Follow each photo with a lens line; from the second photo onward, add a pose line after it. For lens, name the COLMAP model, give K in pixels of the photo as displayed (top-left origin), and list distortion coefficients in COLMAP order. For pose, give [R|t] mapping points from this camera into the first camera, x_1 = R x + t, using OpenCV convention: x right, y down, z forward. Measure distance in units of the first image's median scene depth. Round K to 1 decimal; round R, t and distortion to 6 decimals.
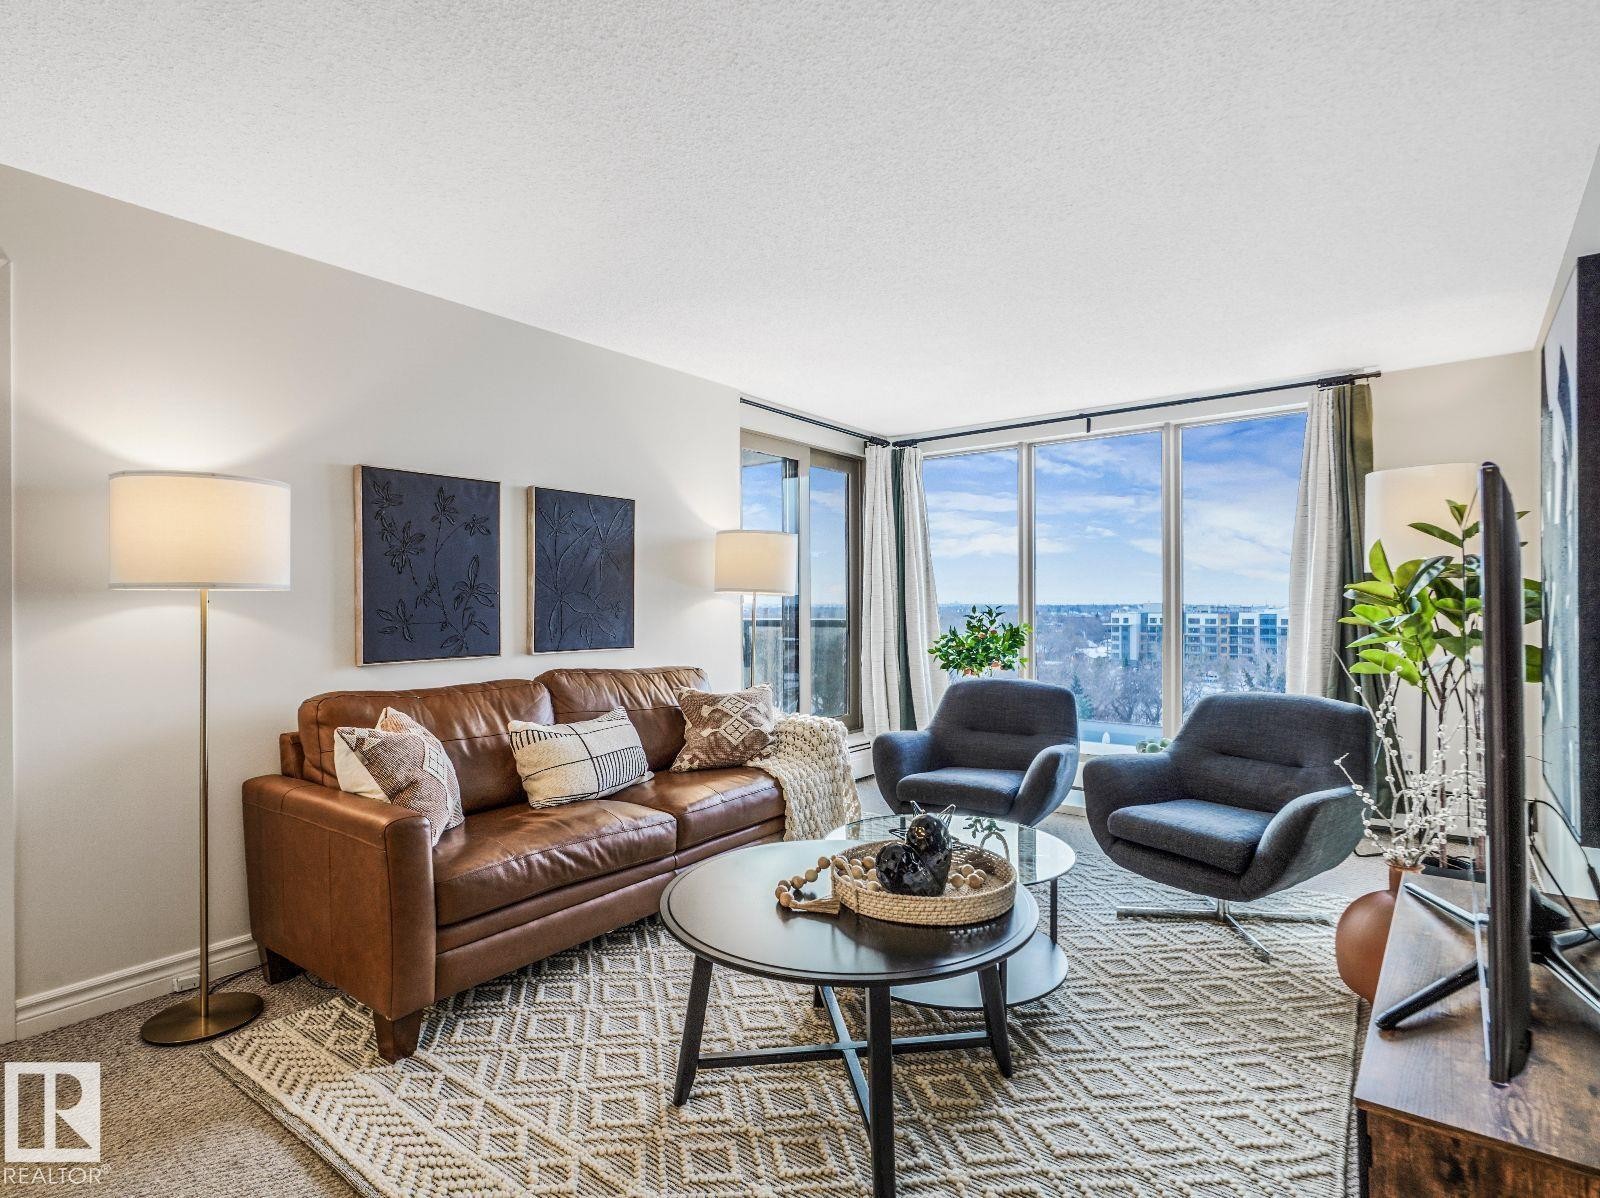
lens RADIAL K [[826.1, 0, 790.4], [0, 826.1, 602.8], [0, 0, 1]] dist [0.002273, 0.002411]
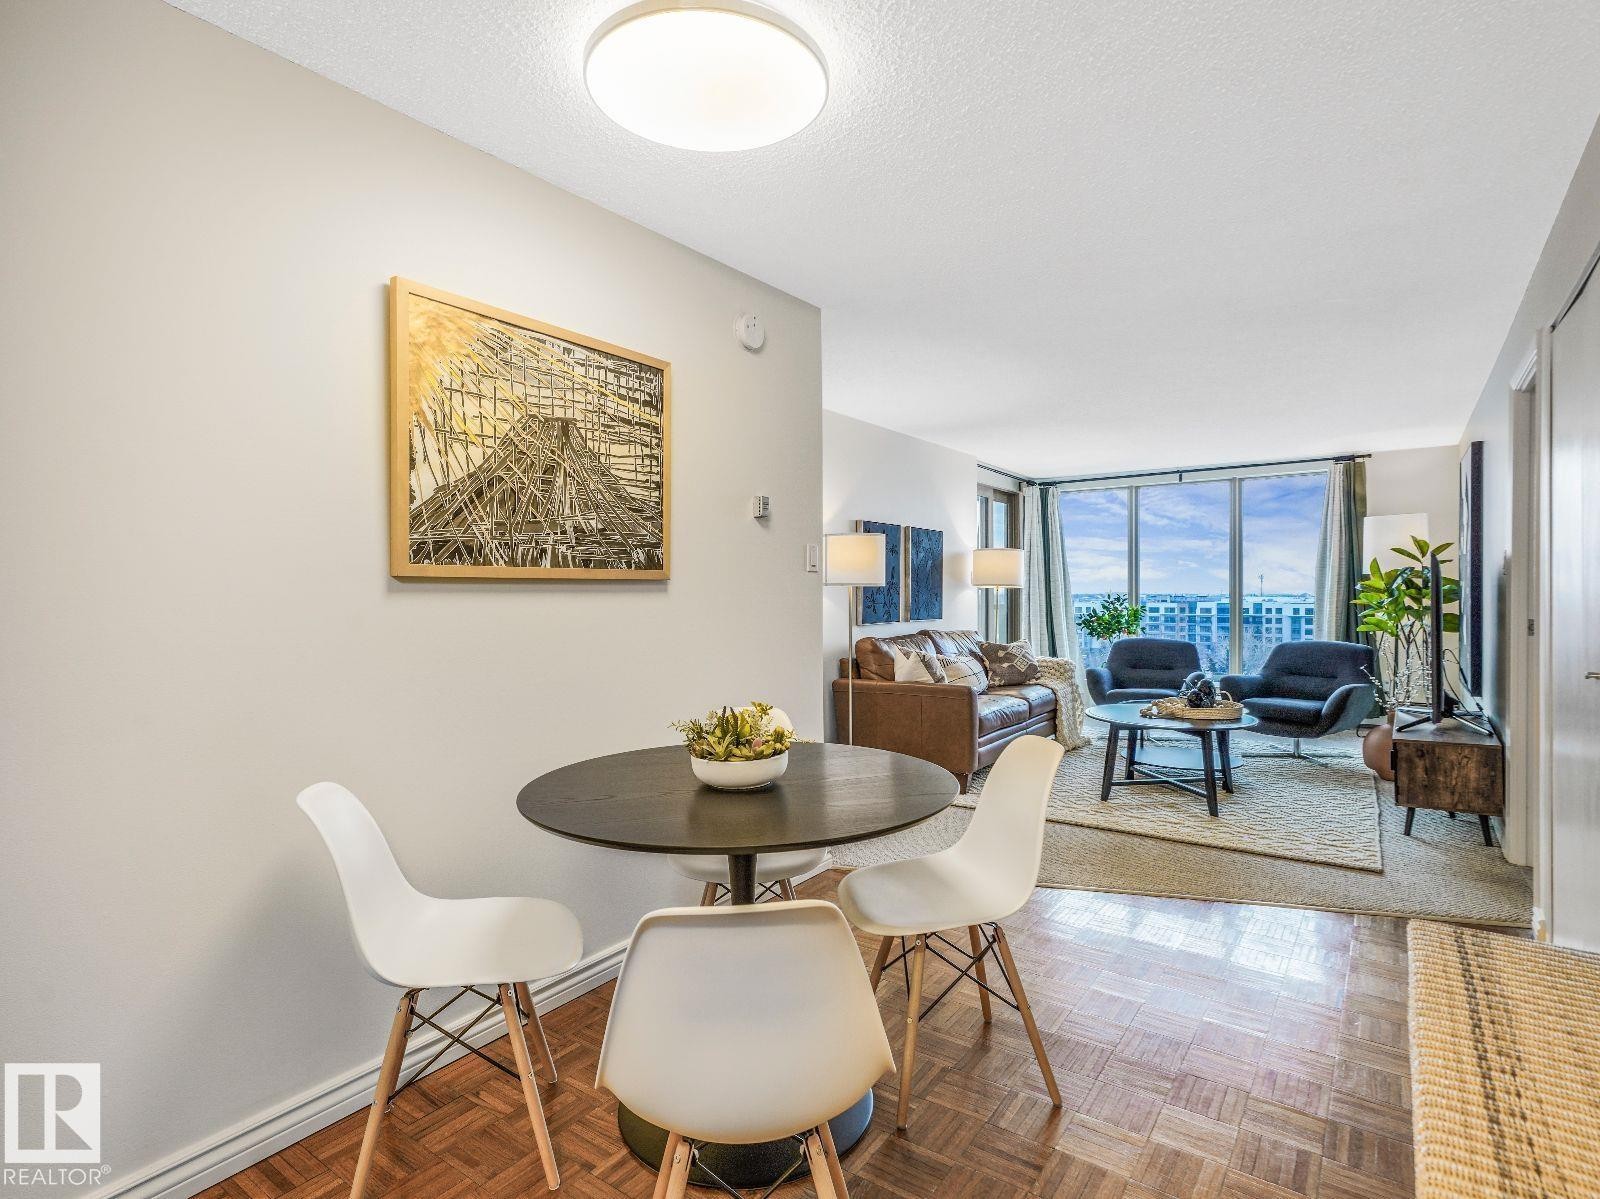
lens RADIAL K [[825.2, 0, 795.5], [0, 825.2, 599.1], [0, 0, 1]] dist [0.000762, 0.021522]
pose [[0.998991, -0.002203, 0.044857, -0.633013], [0.001871, 0.999971, 0.007427, 0.000204], [-0.044872, -0.007336, 0.998966, -0.754938]]
